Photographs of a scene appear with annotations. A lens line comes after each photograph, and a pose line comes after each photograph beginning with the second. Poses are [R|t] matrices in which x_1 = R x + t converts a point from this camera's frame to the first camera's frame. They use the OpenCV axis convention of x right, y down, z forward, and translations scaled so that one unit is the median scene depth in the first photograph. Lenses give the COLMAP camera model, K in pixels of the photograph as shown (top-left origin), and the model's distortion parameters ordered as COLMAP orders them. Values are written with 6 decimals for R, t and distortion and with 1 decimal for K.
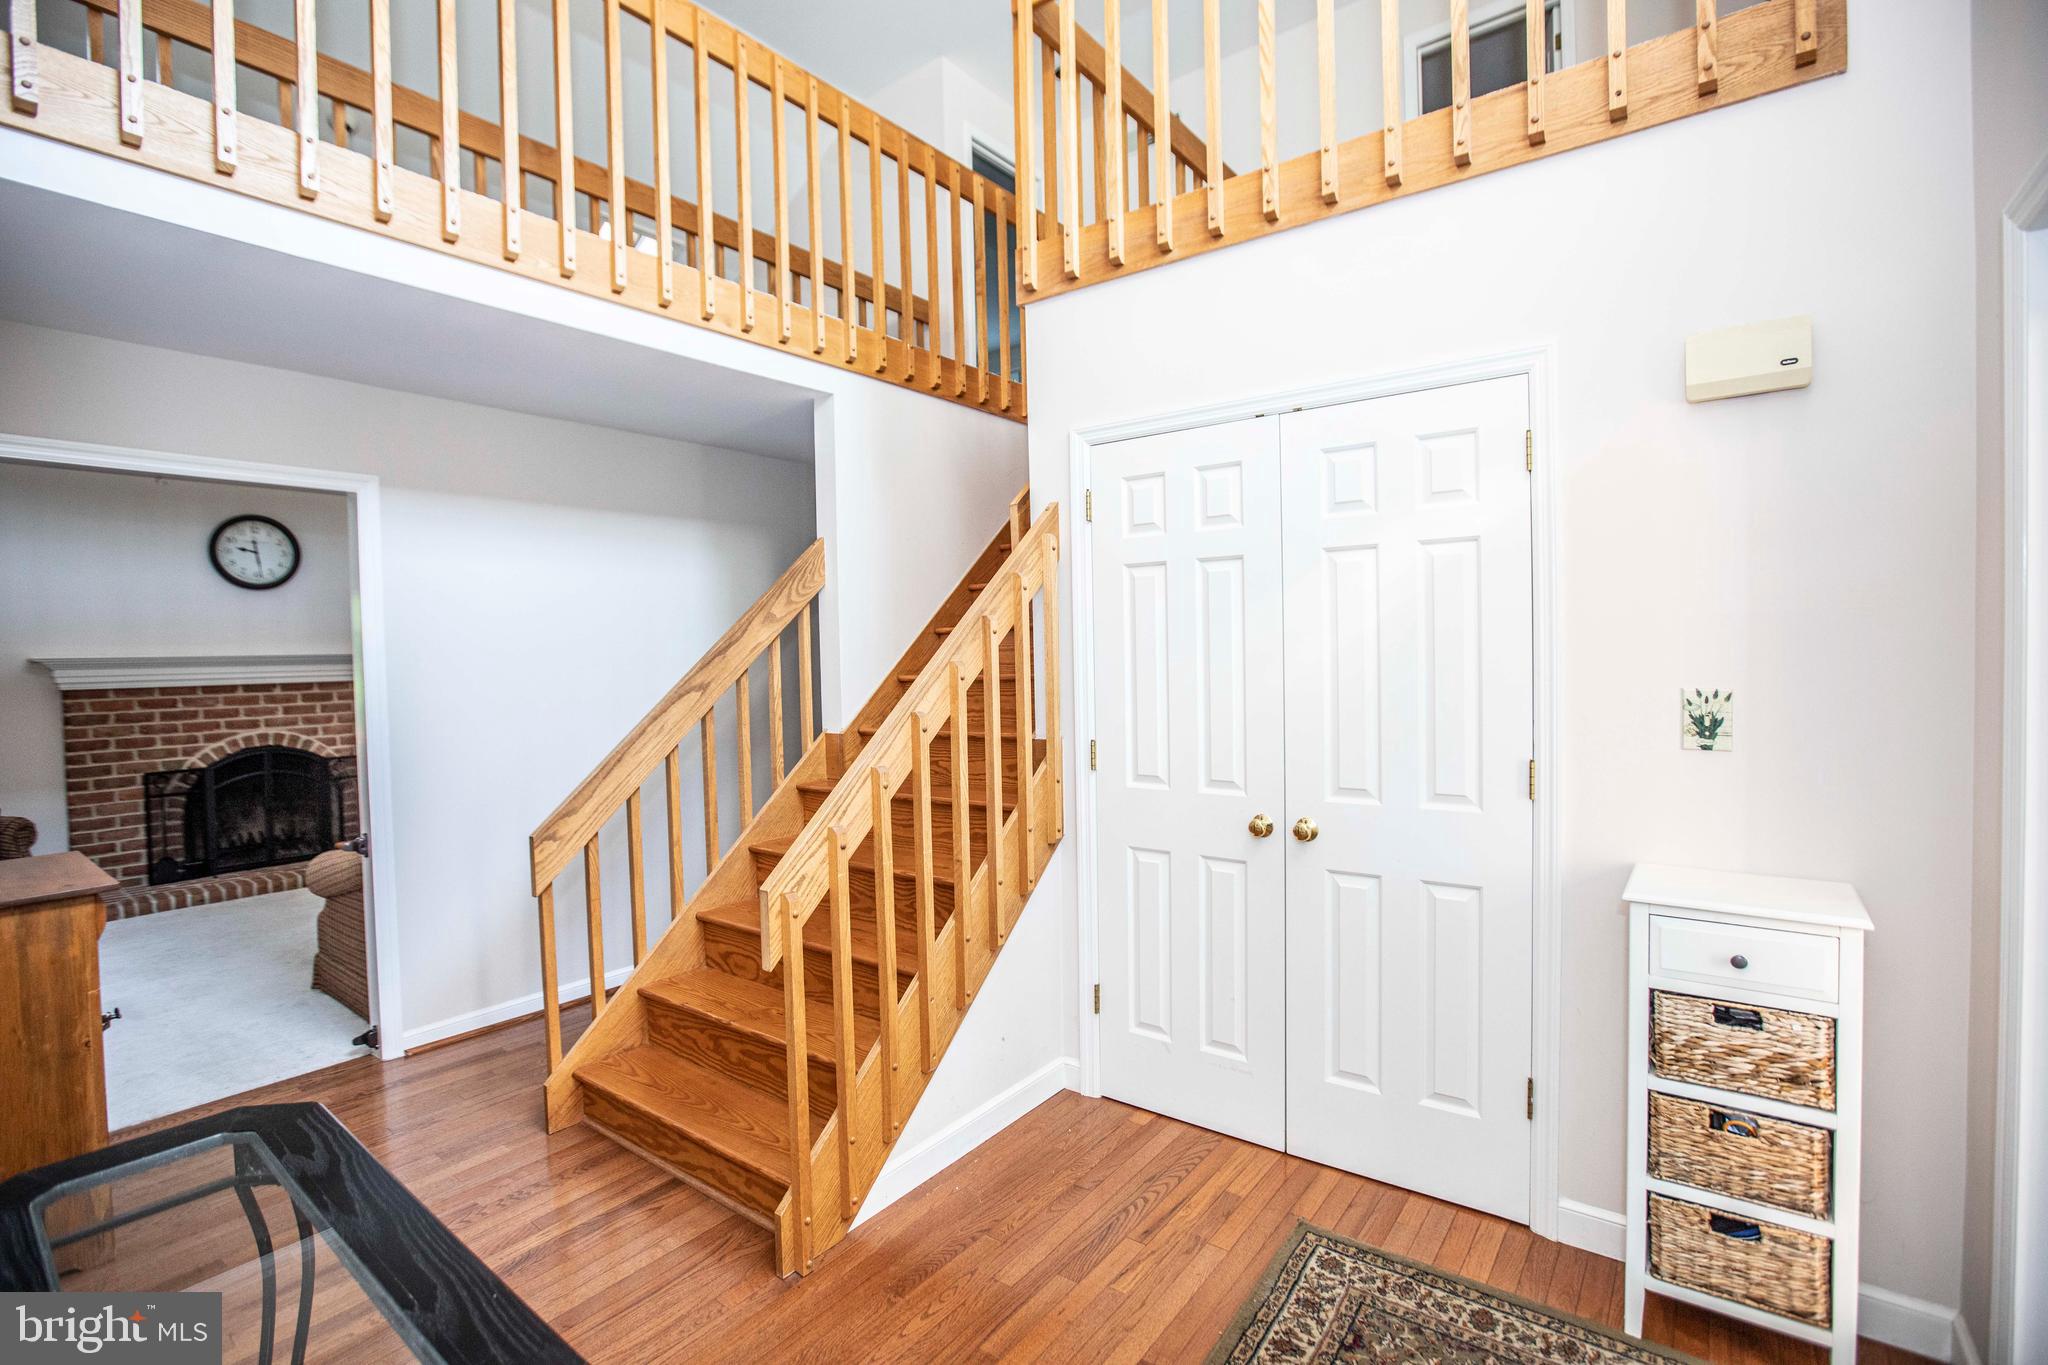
lens RADIAL K [[929.9, 0, 1026.7], [0, 929.9, 673.0], [0, 0, 1]] dist [-0.050060, 0.015068]
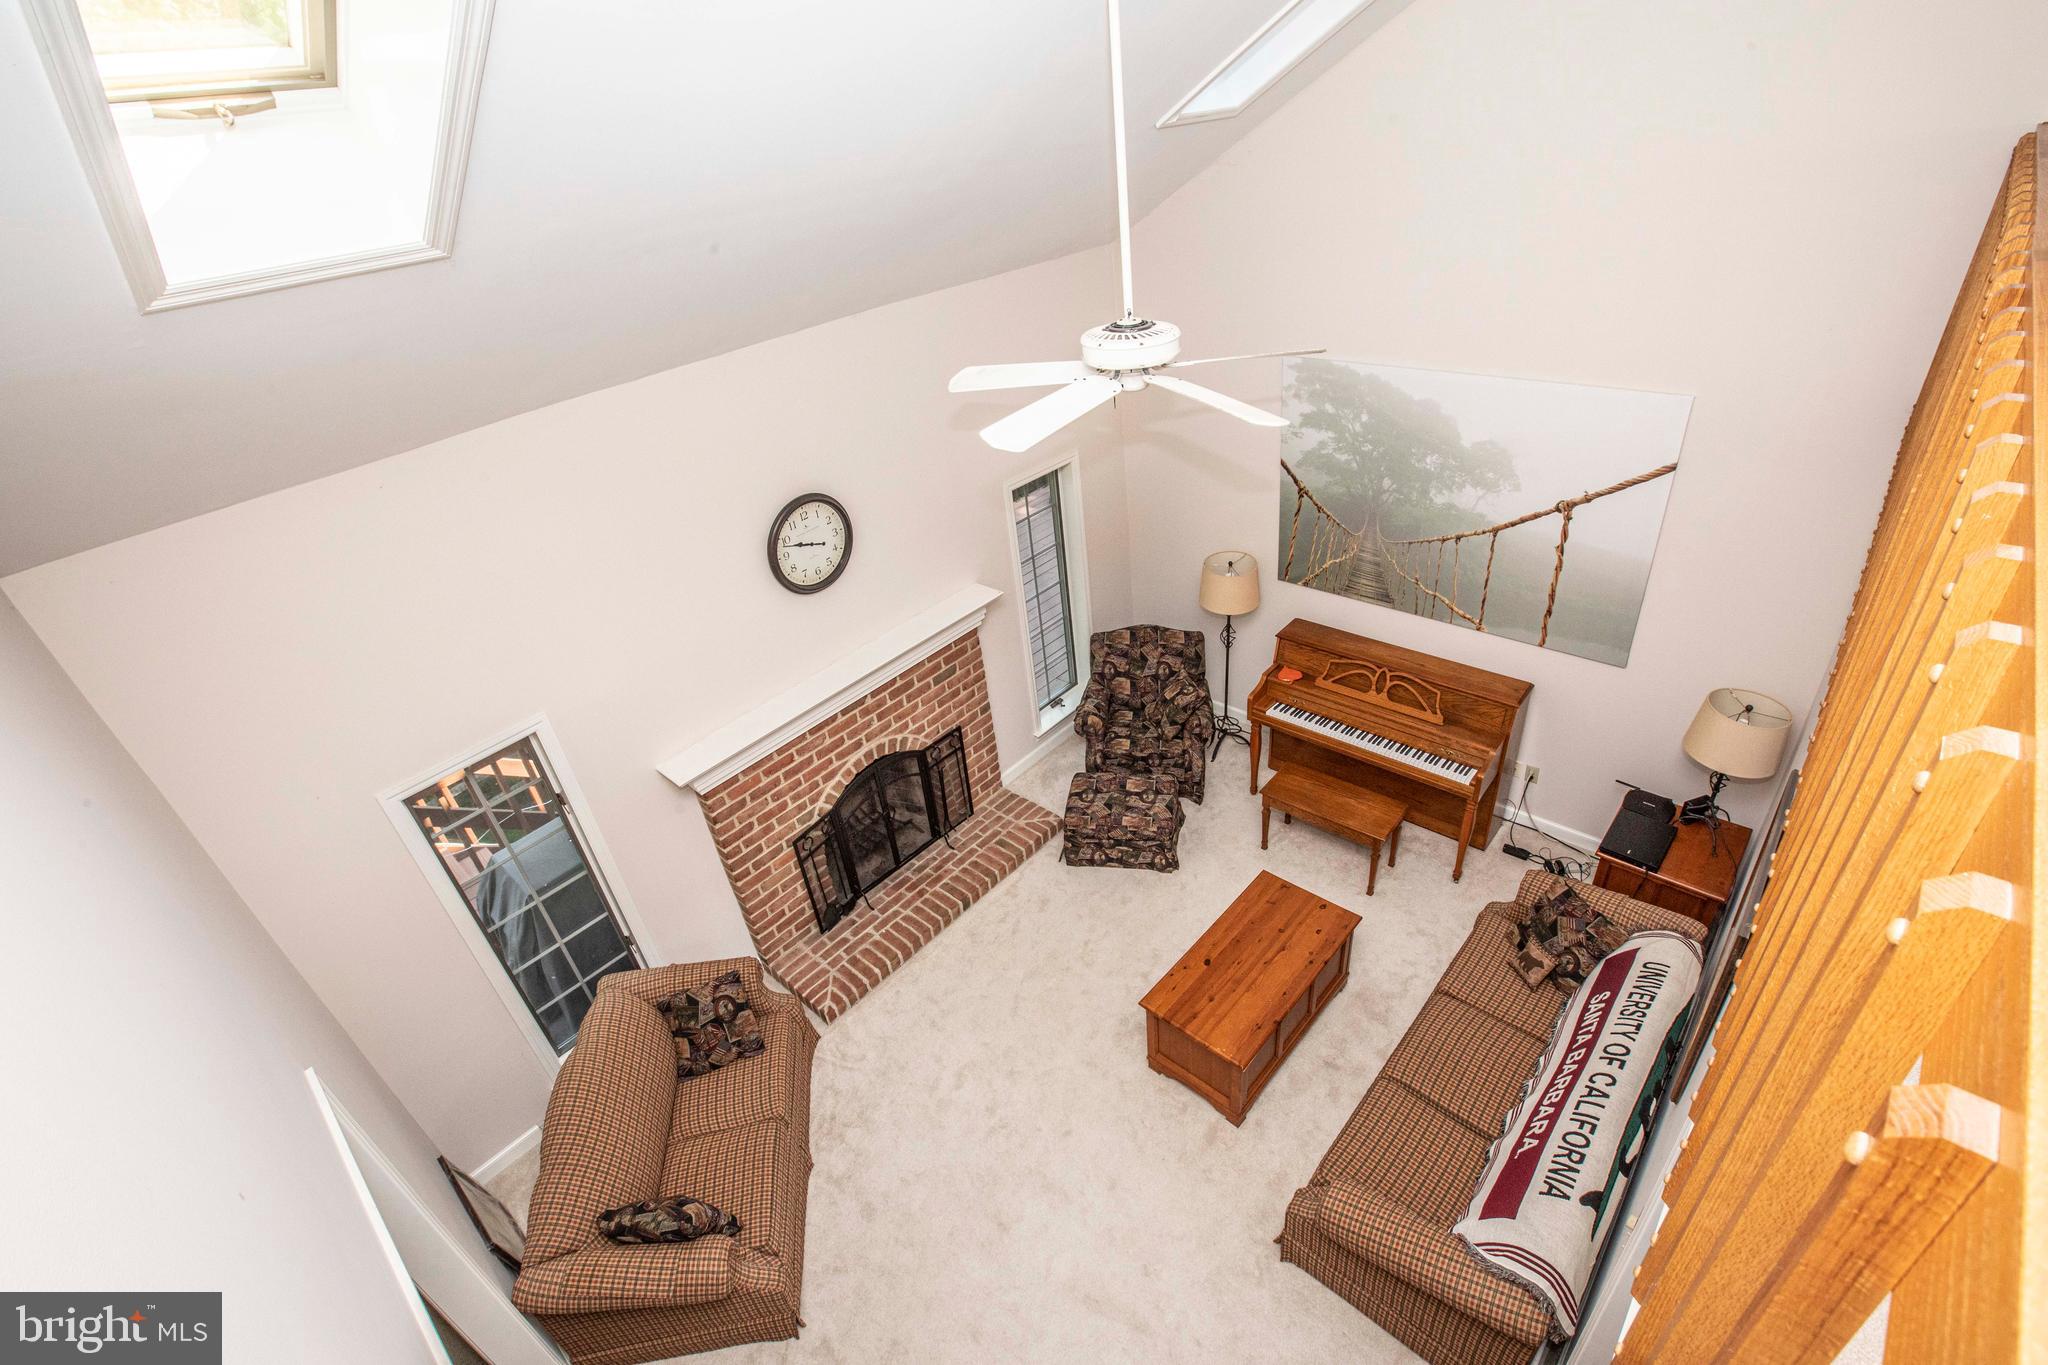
lens RADIAL K [[929.9, 0, 1026.9], [0, 929.9, 678.3], [0, 0, 1]] dist [-0.050060, 0.015068]
pose [[0.993032, -0.023327, -0.115513, -1.523958], [0.079794, 0.854414, 0.513429, -1.063100], [0.086719, -0.519068, 0.850322, 0.813288]]
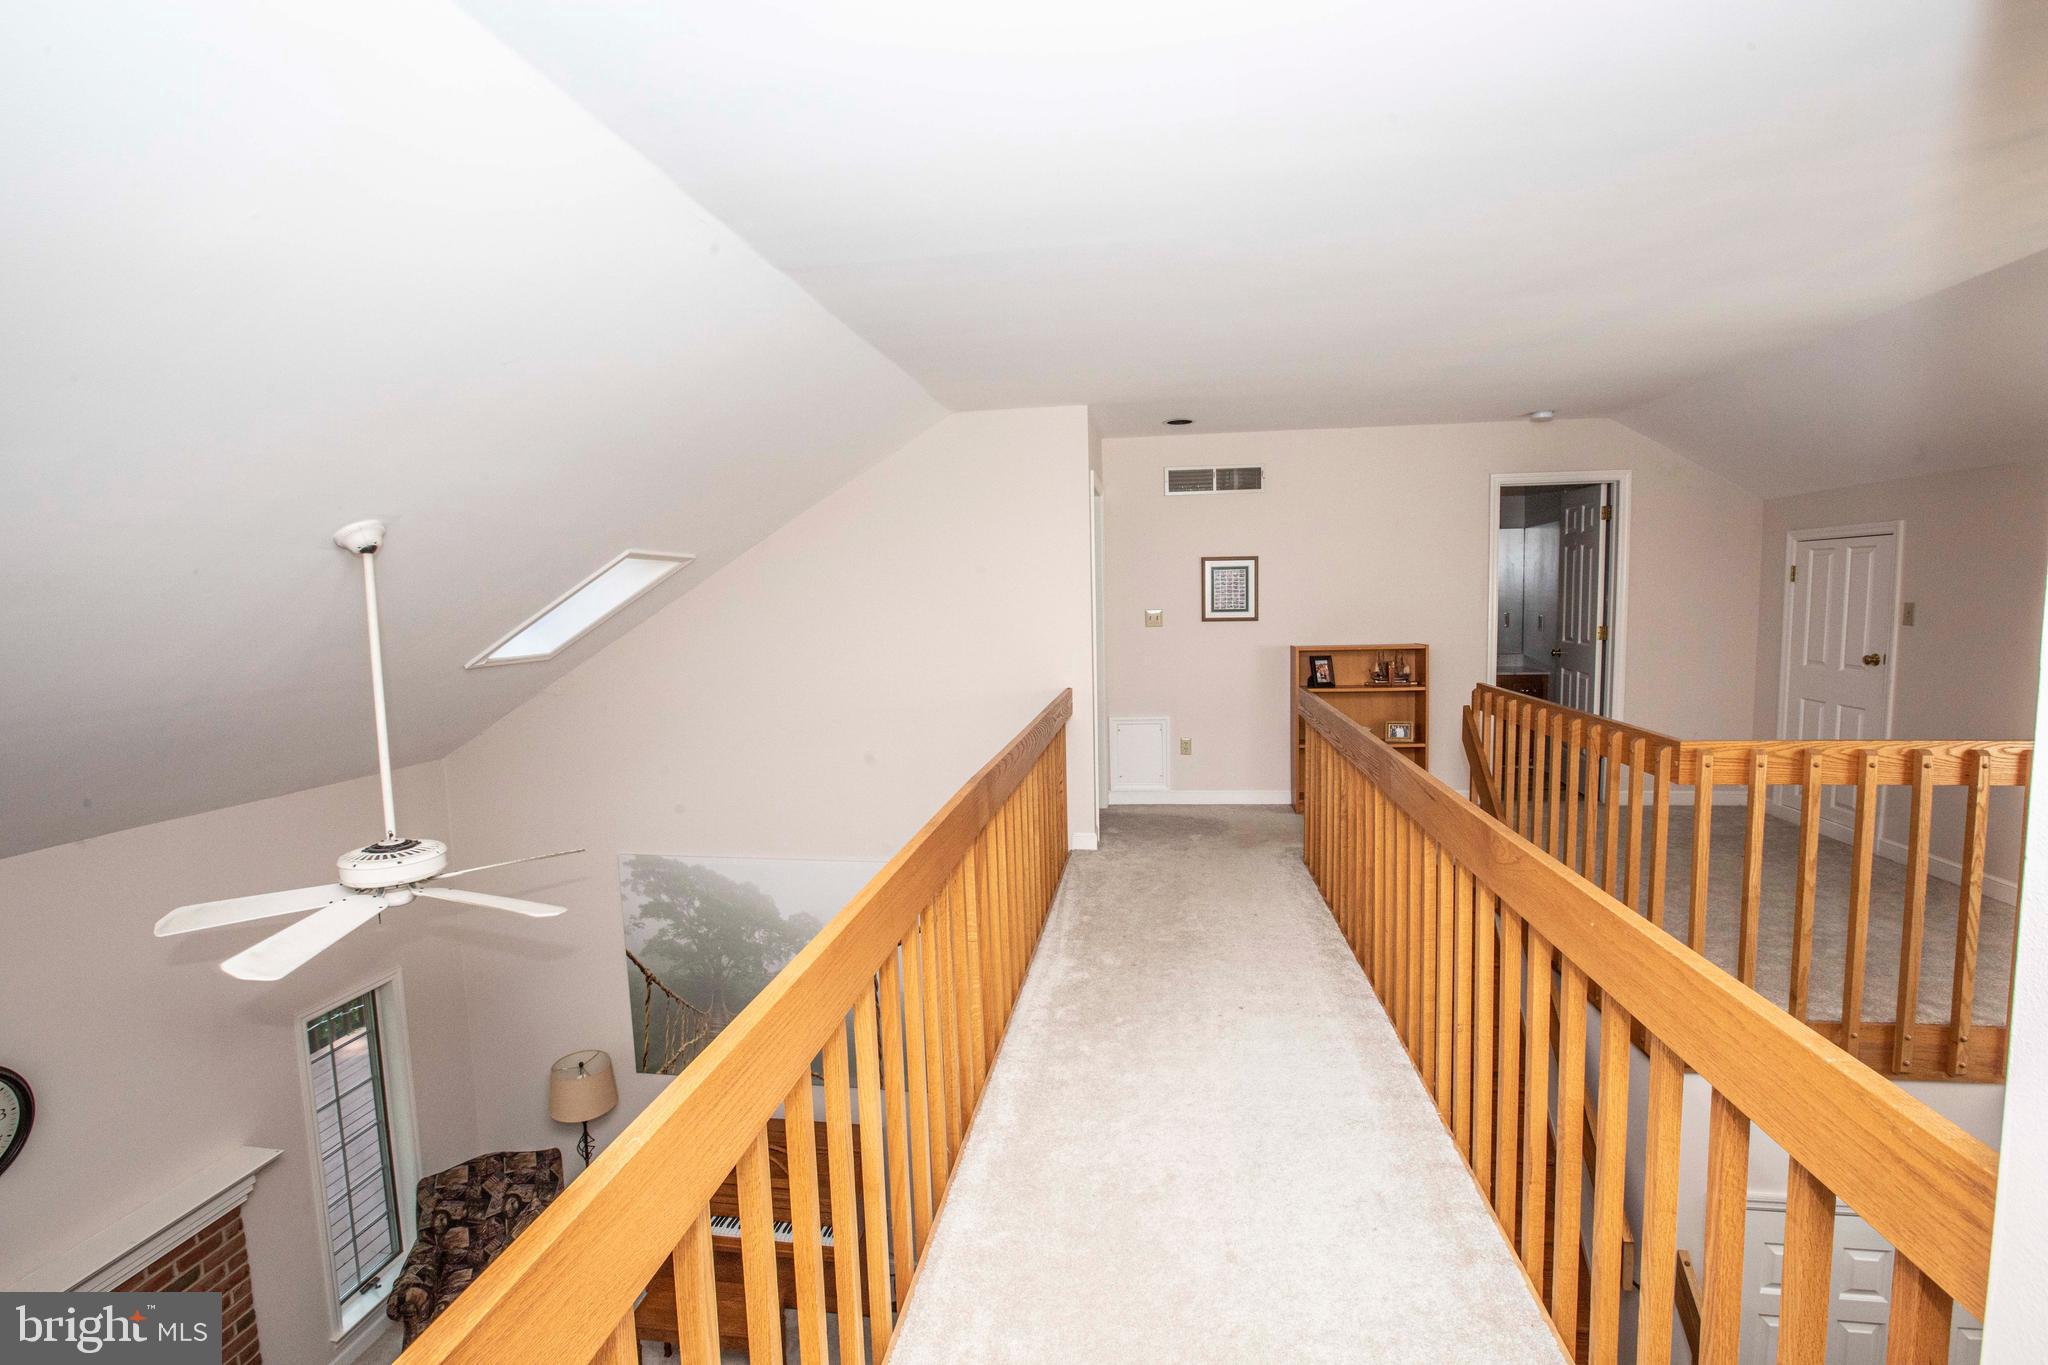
lens RADIAL K [[929.9, 0, 1027.6], [0, 929.9, 678.0], [0, 0, 1]] dist [-0.050060, 0.015068]
pose [[0.878589, -0.039716, 0.475925, -1.335791], [0.013380, 0.998192, 0.058600, -1.121312], [-0.477392, -0.045118, 0.877531, 0.571968]]
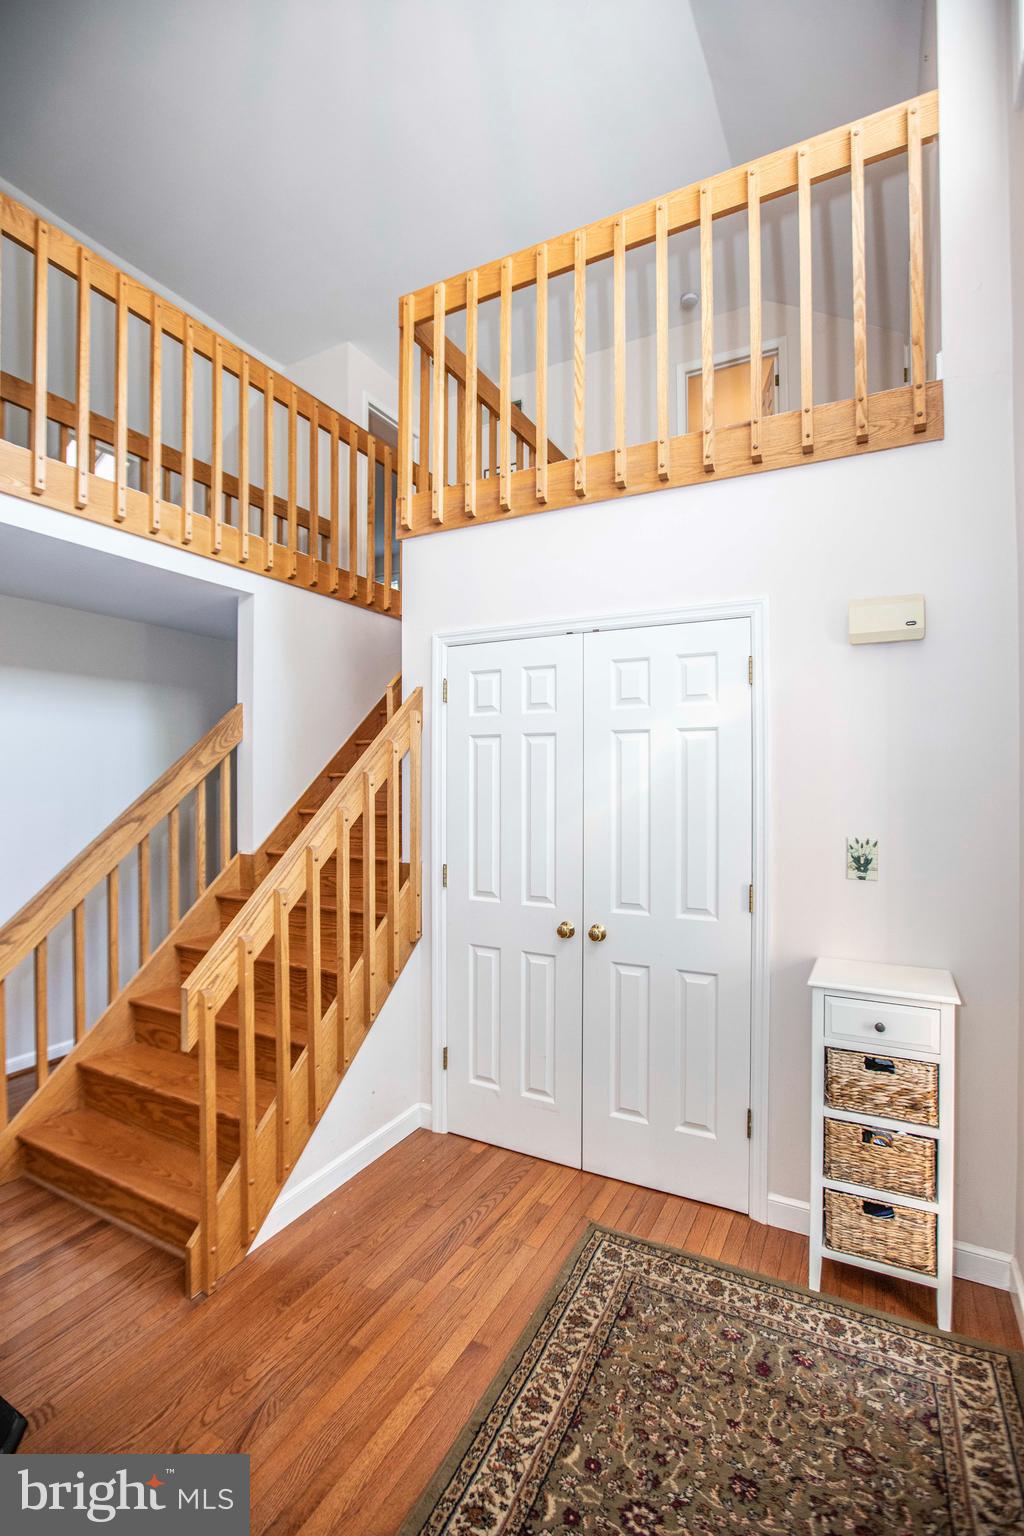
lens RADIAL K [[697.4, 0, 511.0], [0, 697.4, 767.3], [0, 0, 1]] dist [-0.050060, 0.015068]
pose [[0.987891, 0.021896, 0.153596, 0.008582], [-0.016081, 0.999110, -0.038999, -0.036185], [-0.154313, 0.036057, 0.987364, -0.017983]]
